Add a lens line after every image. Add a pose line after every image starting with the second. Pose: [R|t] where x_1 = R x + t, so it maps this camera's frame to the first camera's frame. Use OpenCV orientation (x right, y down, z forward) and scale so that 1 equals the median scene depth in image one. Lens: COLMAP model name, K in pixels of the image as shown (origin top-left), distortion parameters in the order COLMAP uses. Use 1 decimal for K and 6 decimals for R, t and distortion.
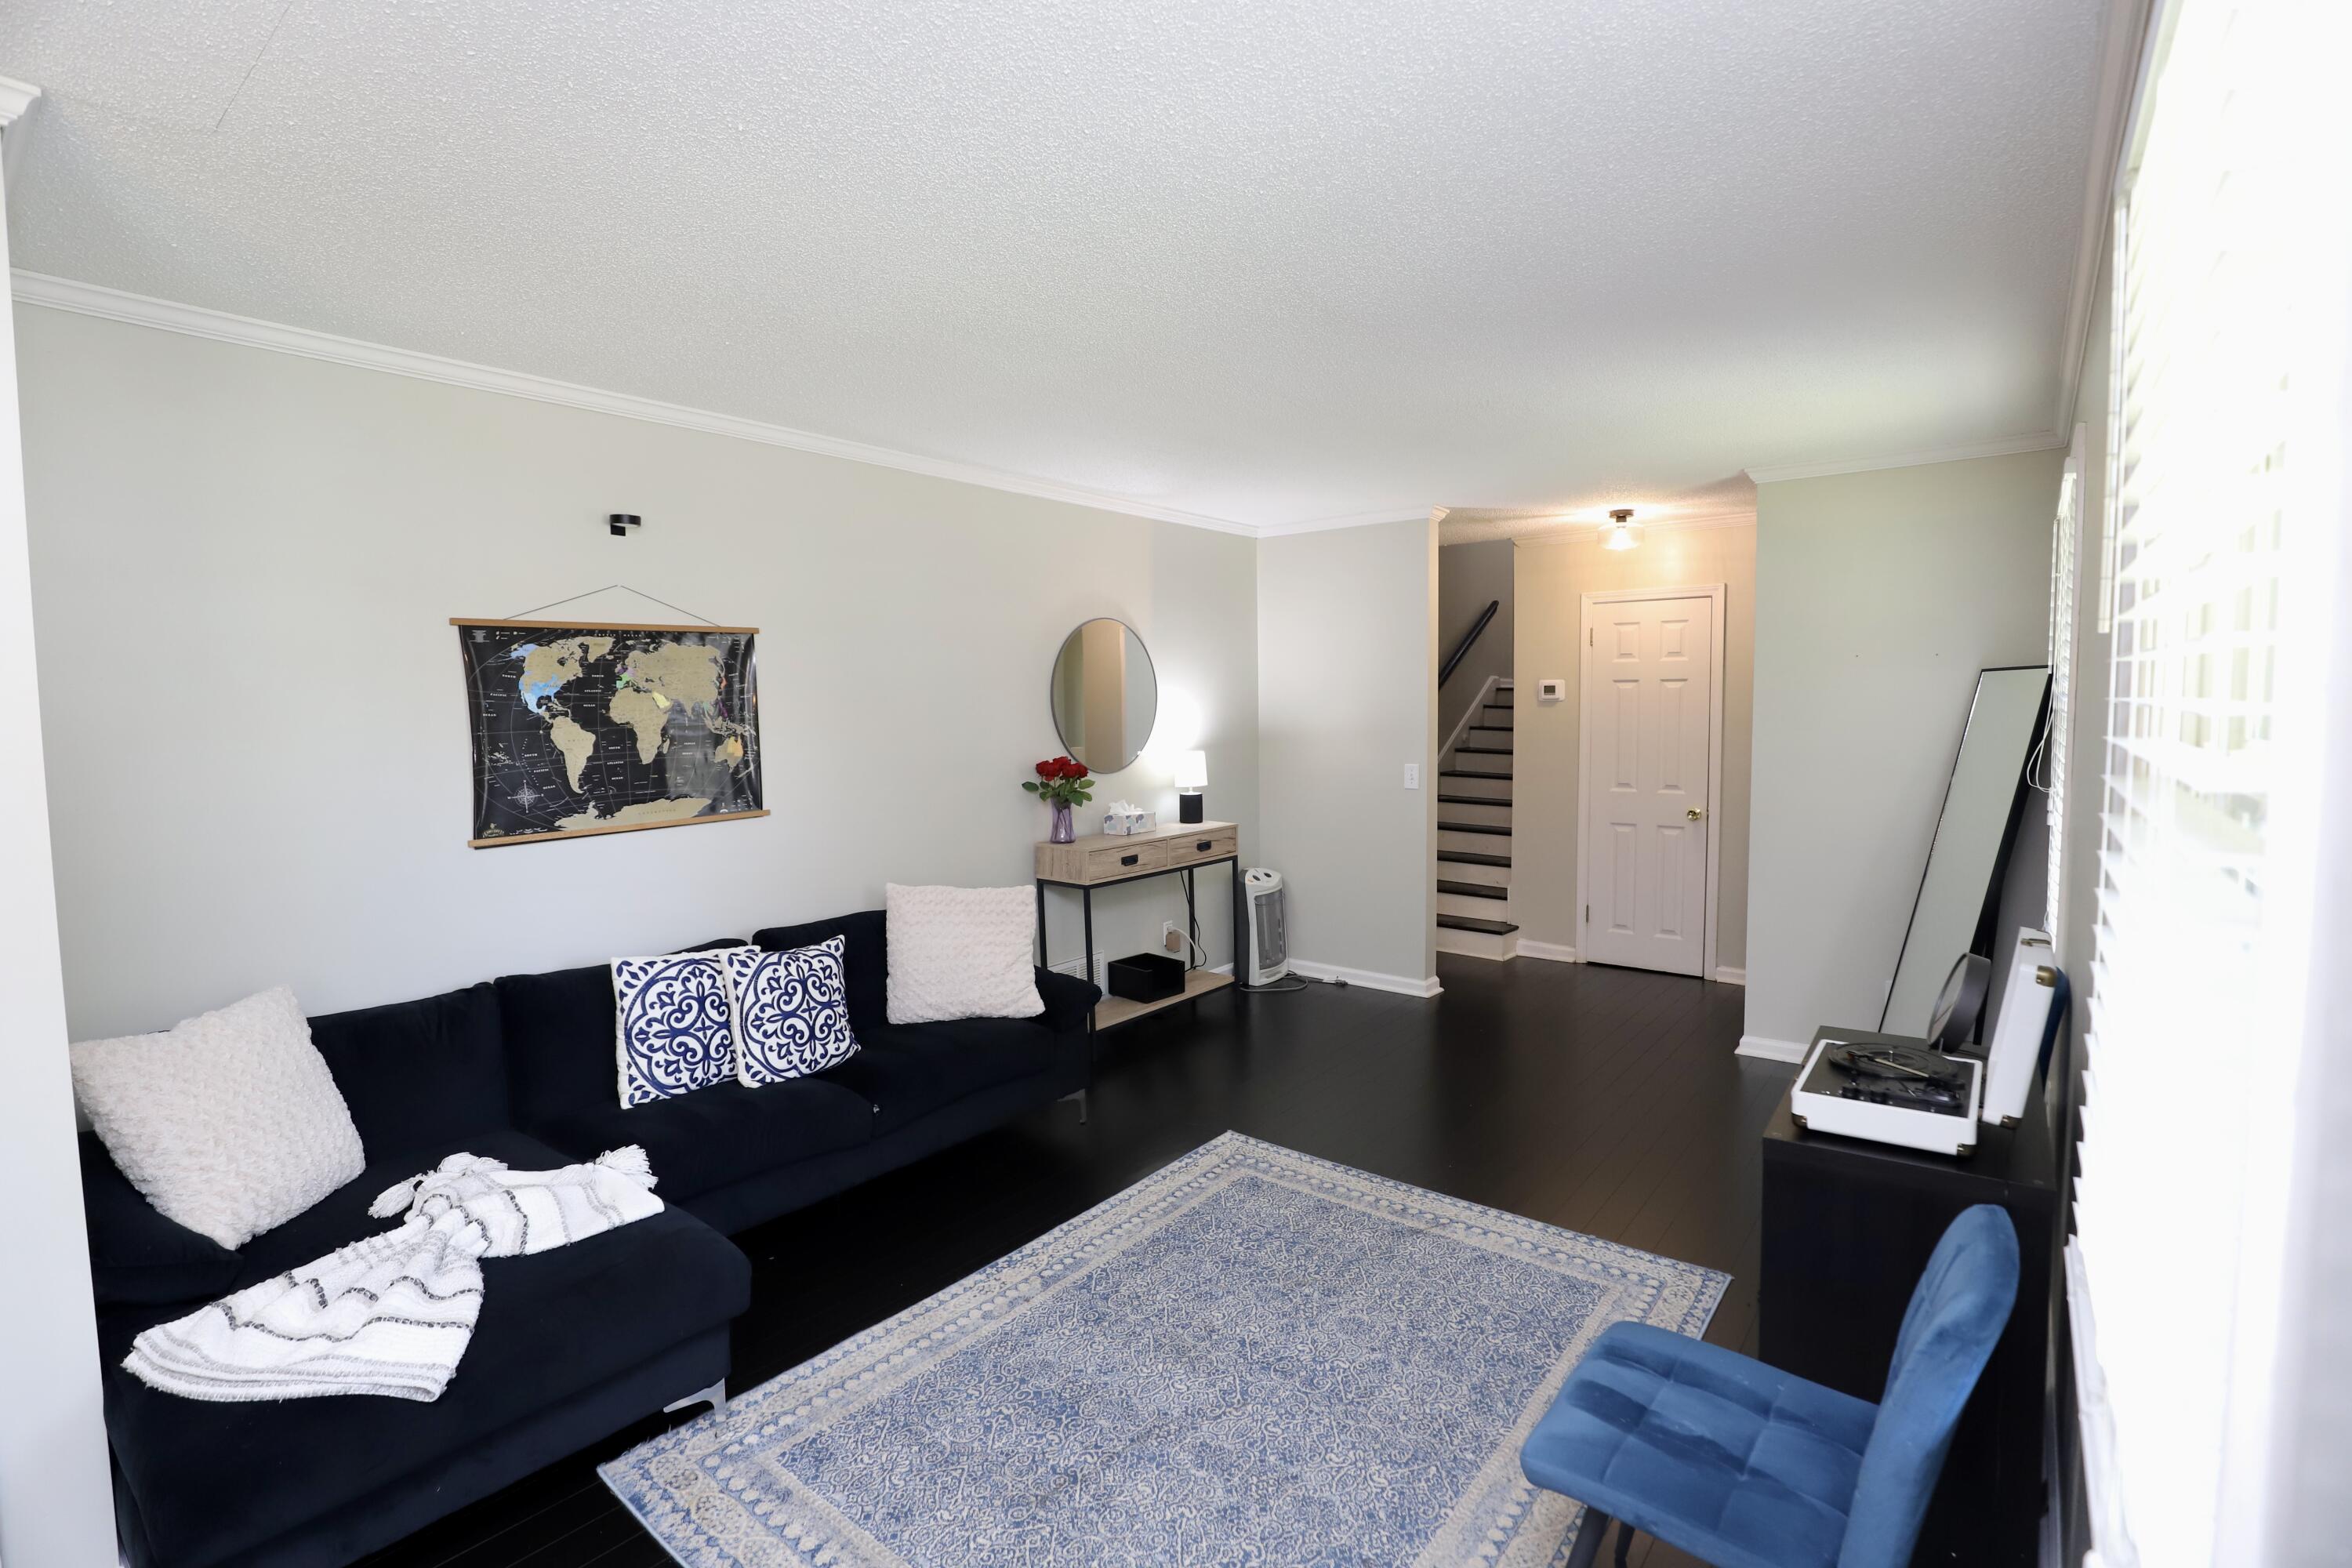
lens RADIAL K [[1079.7, 0, 1177.5], [0, 1079.7, 778.0], [0, 0, 1]] dist [-0.029556, 0.003516]
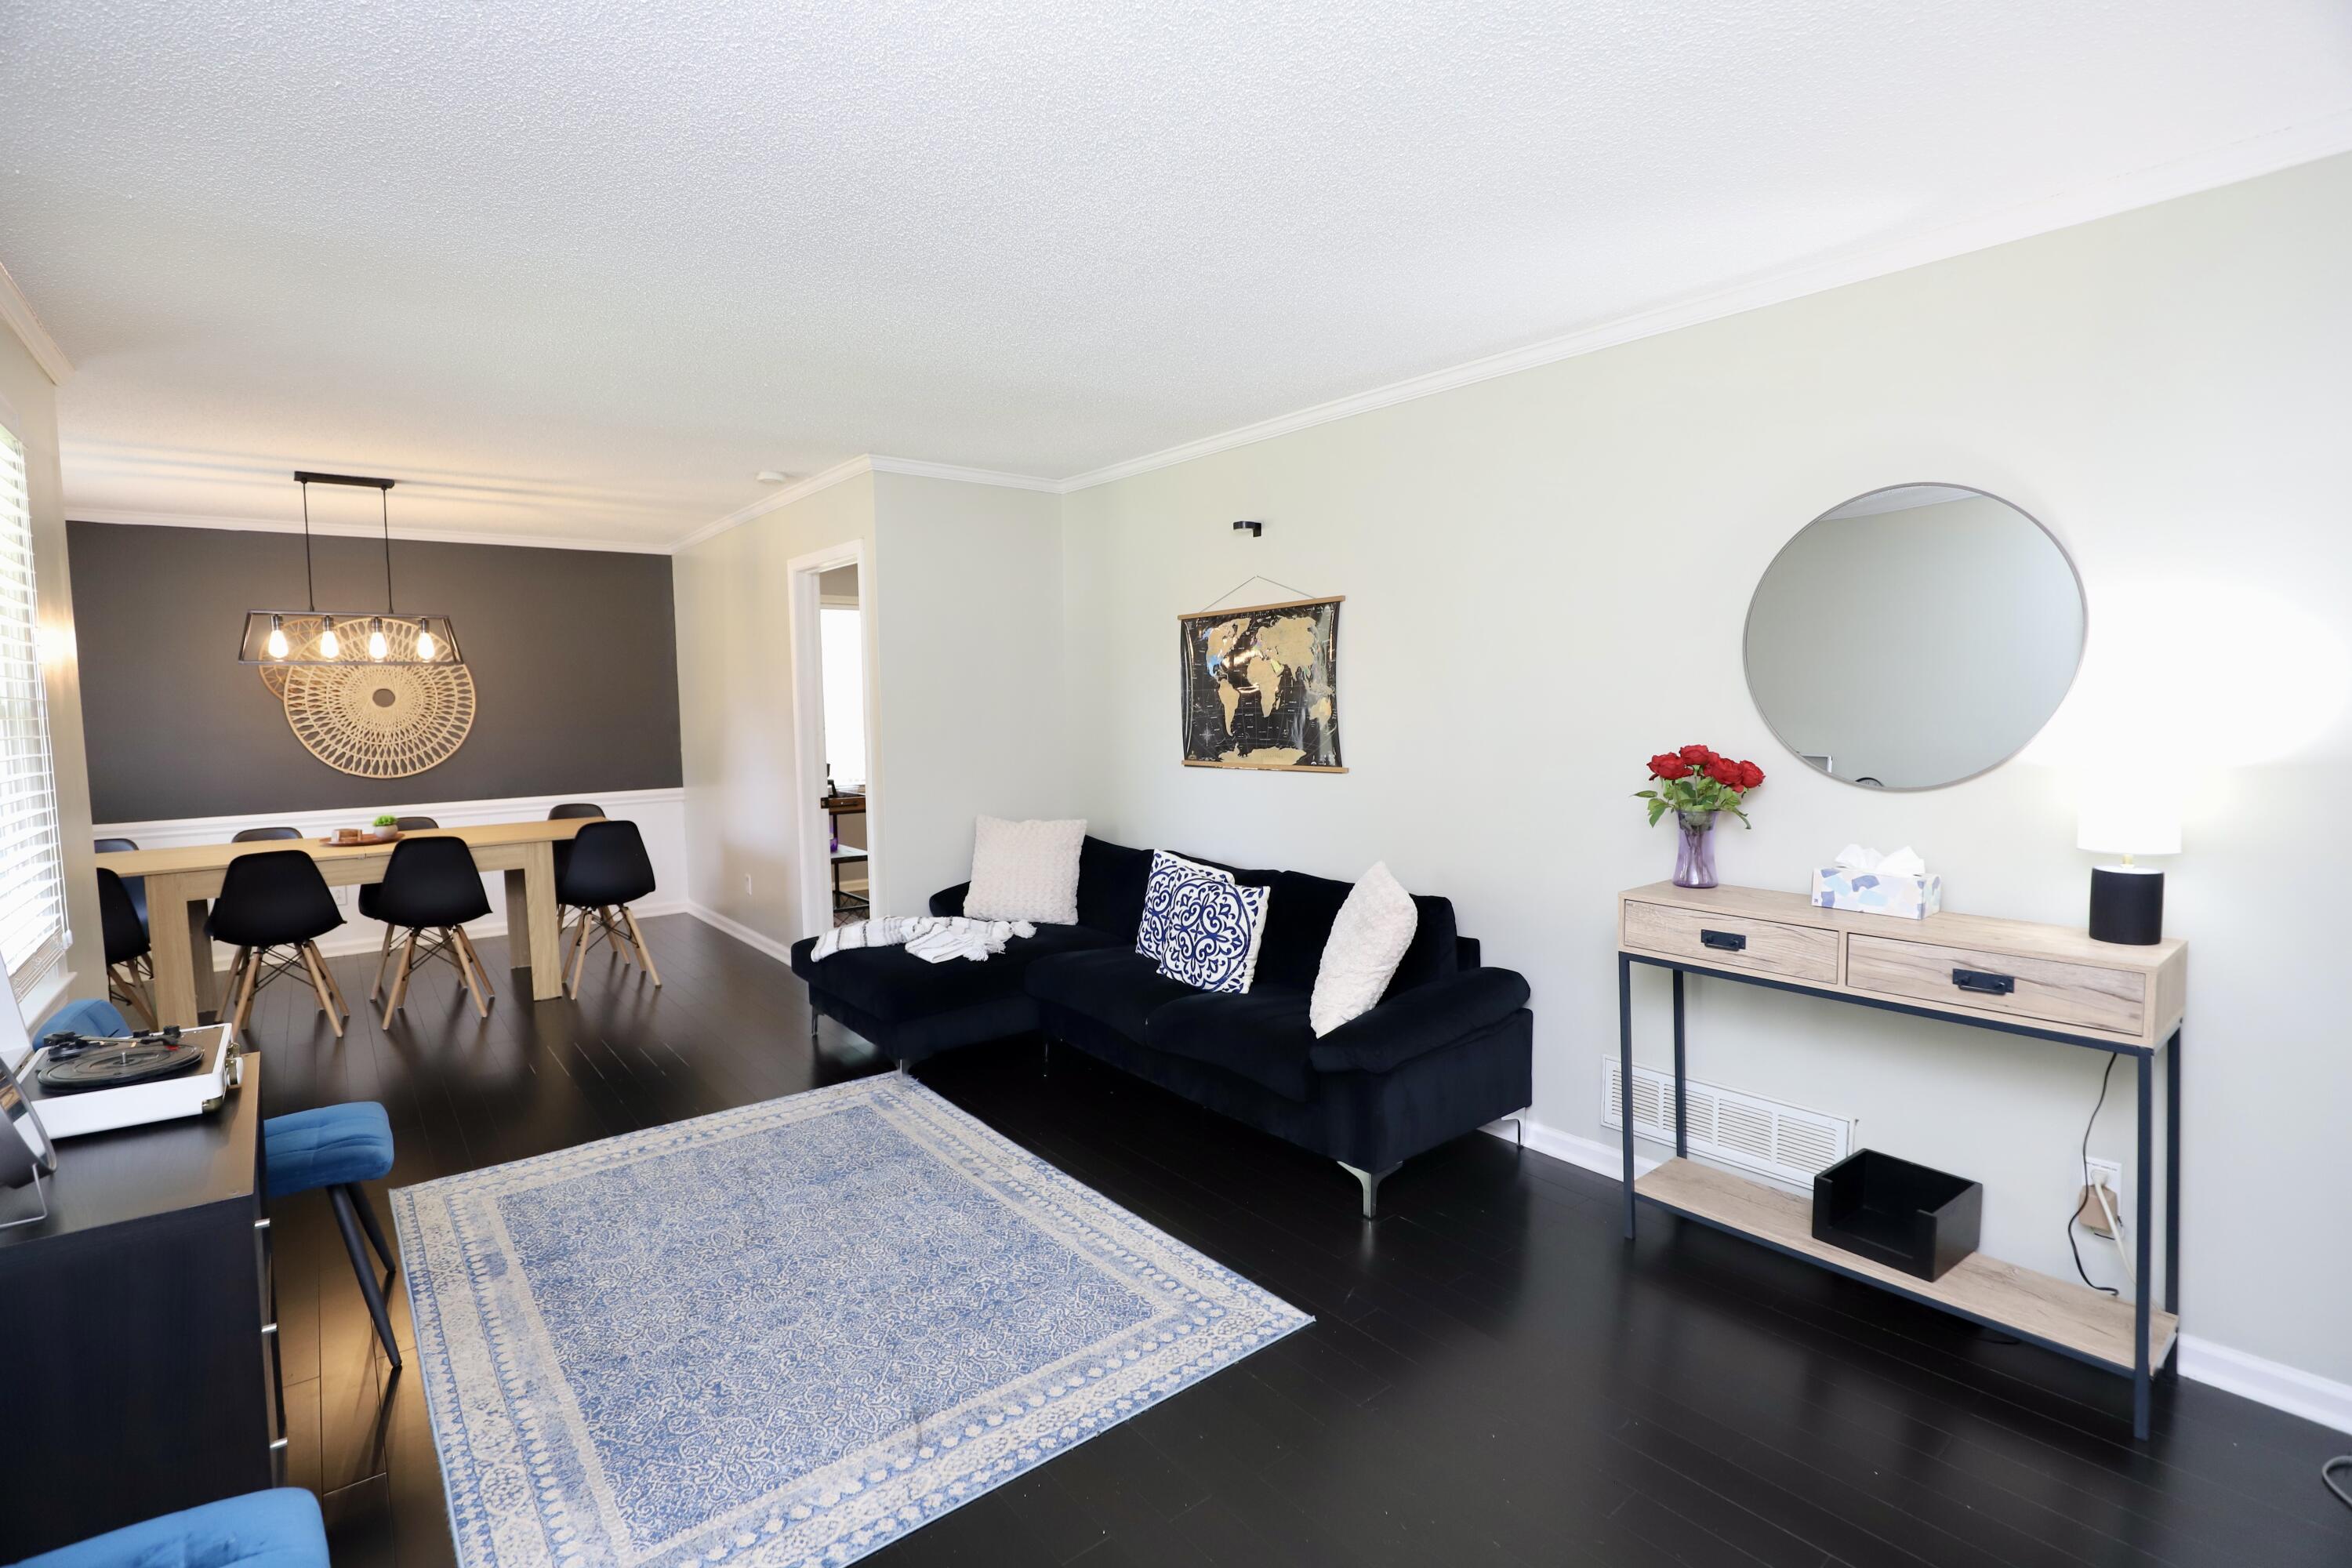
lens RADIAL K [[1079.7, 0, 1171.4], [0, 1079.7, 779.2], [0, 0, 1]] dist [-0.029556, 0.003516]
pose [[-0.216120, 0.091861, -0.972036, 0.789882], [-0.053619, 0.992945, 0.105758, -0.071621], [0.974893, 0.074976, -0.209670, 1.215259]]
